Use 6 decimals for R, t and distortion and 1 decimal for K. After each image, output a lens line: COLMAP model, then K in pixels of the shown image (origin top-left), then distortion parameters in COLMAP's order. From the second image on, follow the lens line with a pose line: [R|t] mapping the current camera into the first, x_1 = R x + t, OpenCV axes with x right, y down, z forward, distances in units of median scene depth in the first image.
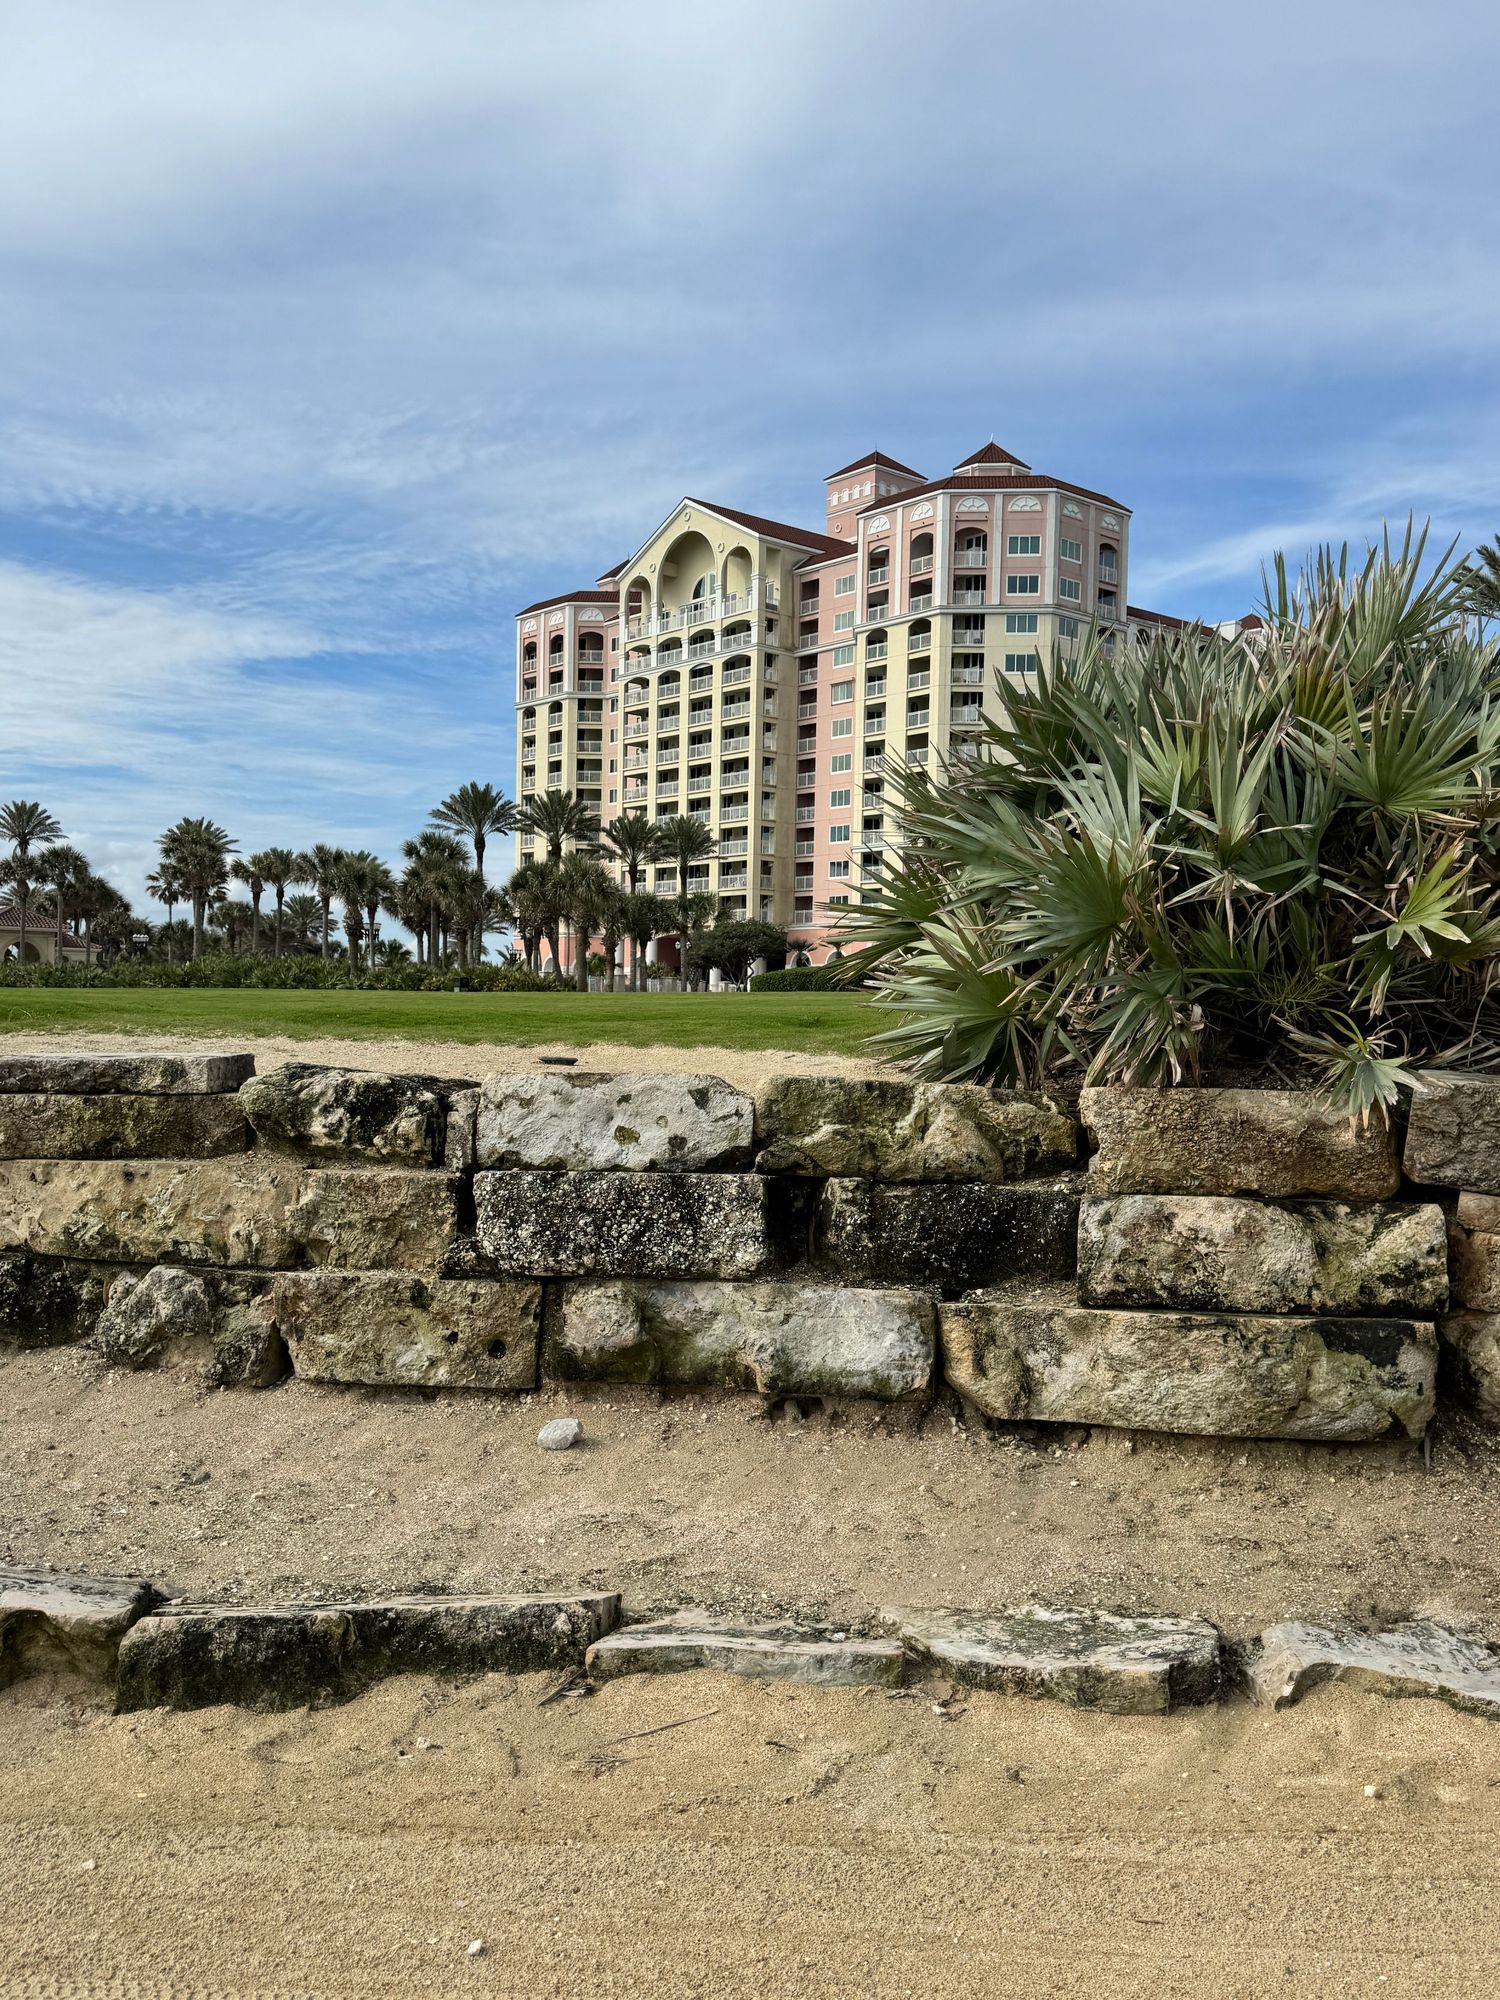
lens RADIAL K [[1708.4, 0, 750.0], [0, 1708.4, 1000.0], [0, 0, 1]] dist [0.233830, -0.532137]
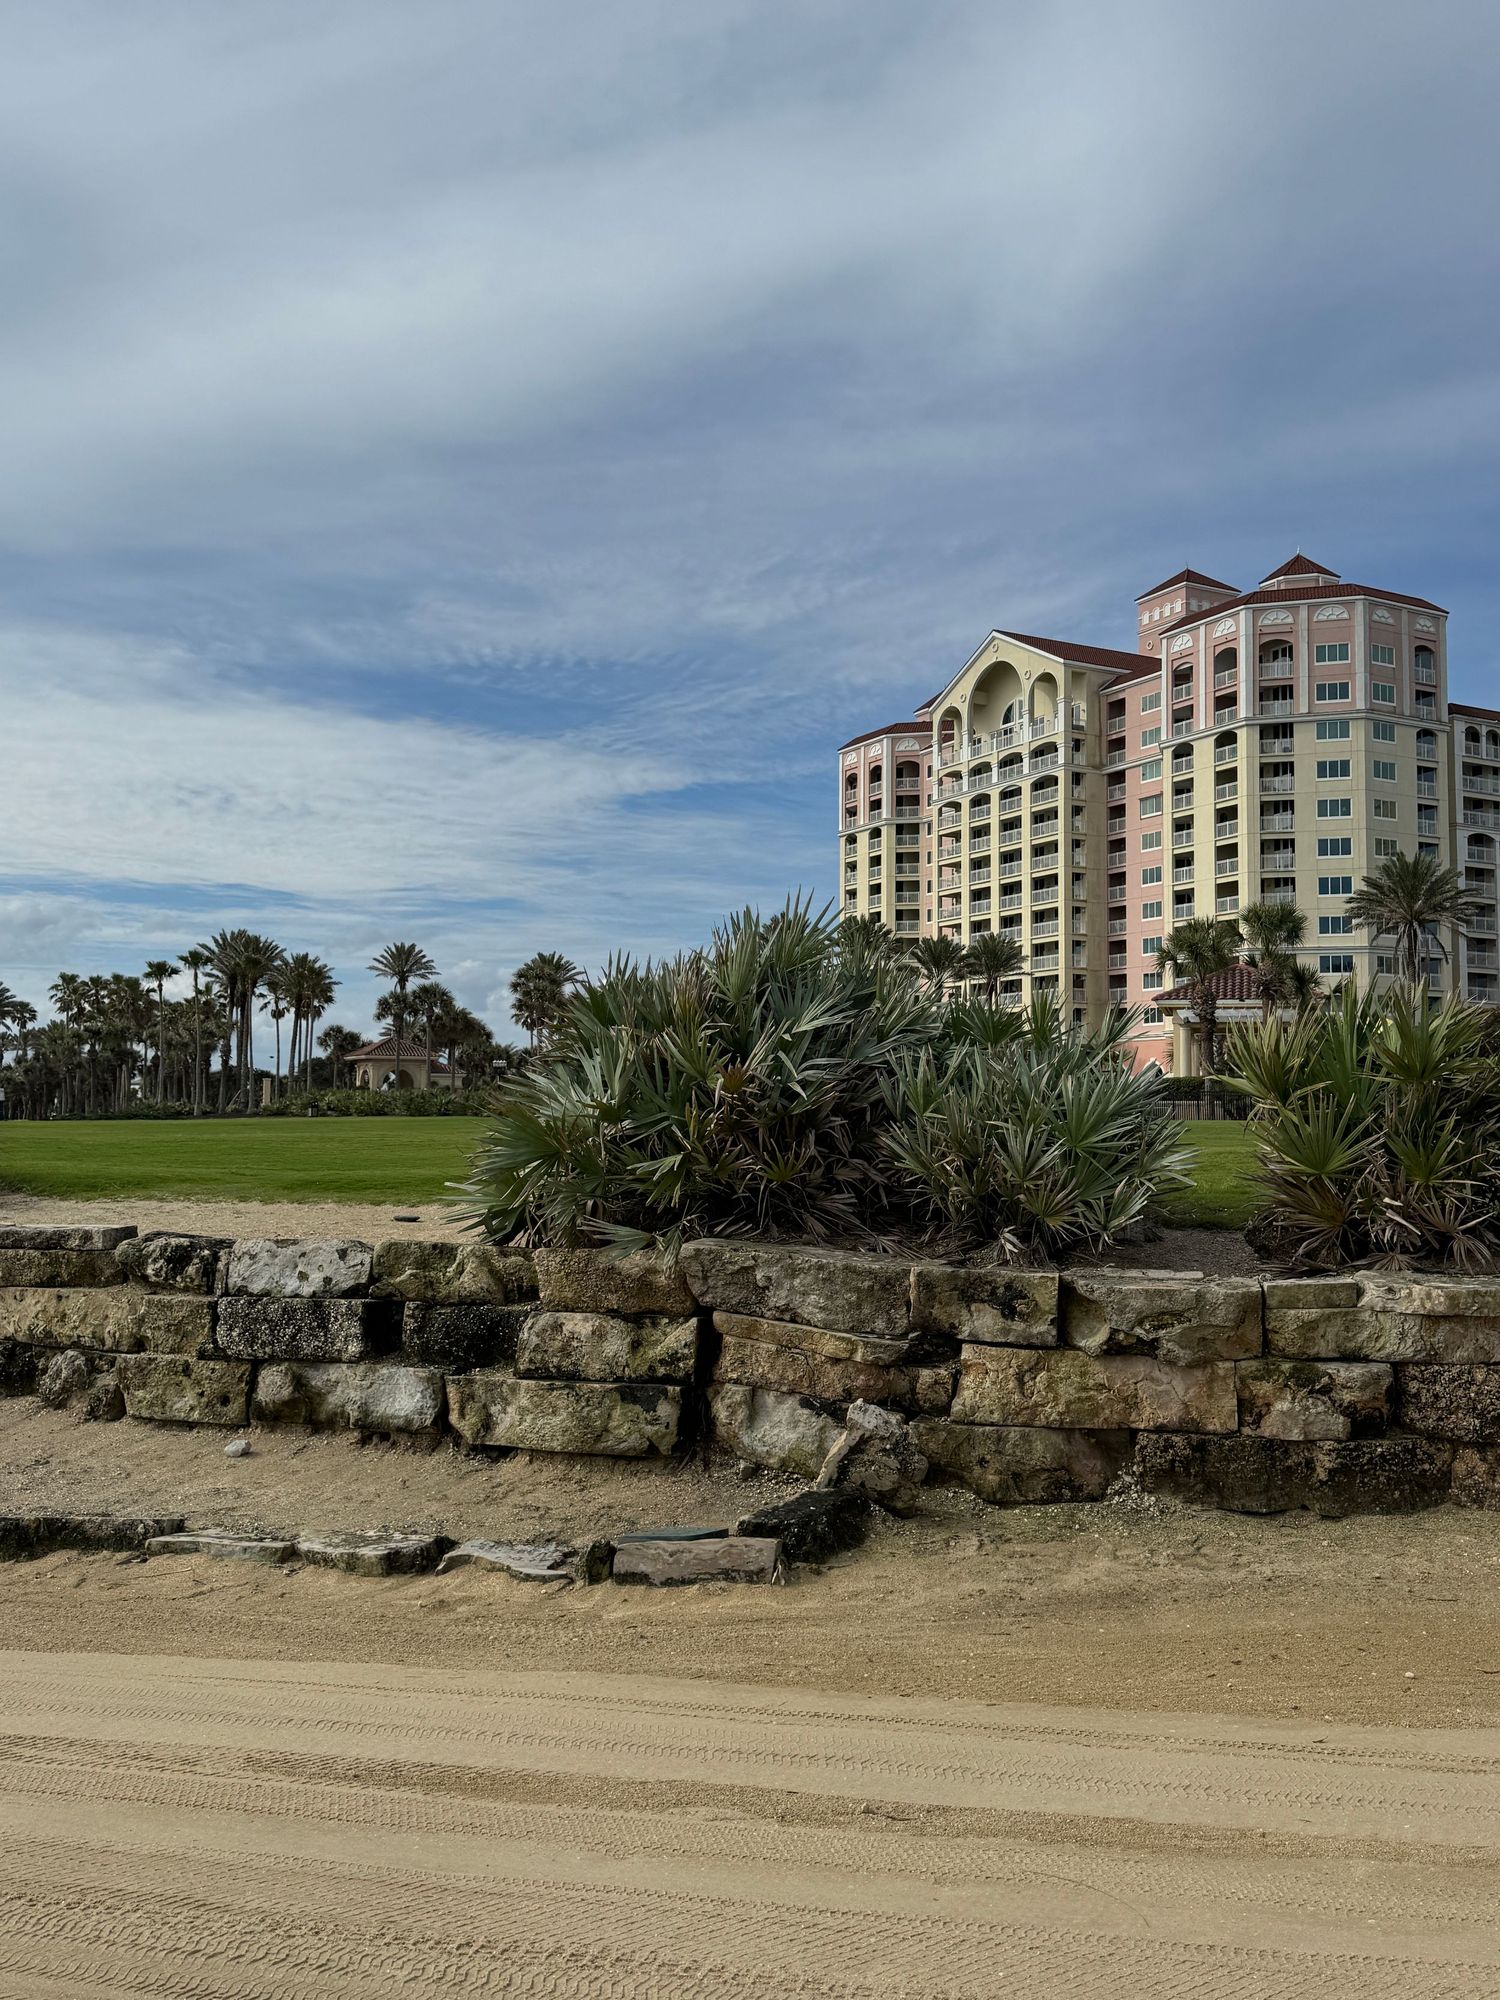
lens RADIAL K [[1708.4, 0, 750.0], [0, 1708.4, 1000.0], [0, 0, 1]] dist [0.233830, -0.532137]
pose [[0.976853, -0.025449, -0.212393, 0.712412], [0.012137, 0.997892, -0.063748, -0.077429], [0.213568, 0.059695, 0.975103, -0.588819]]
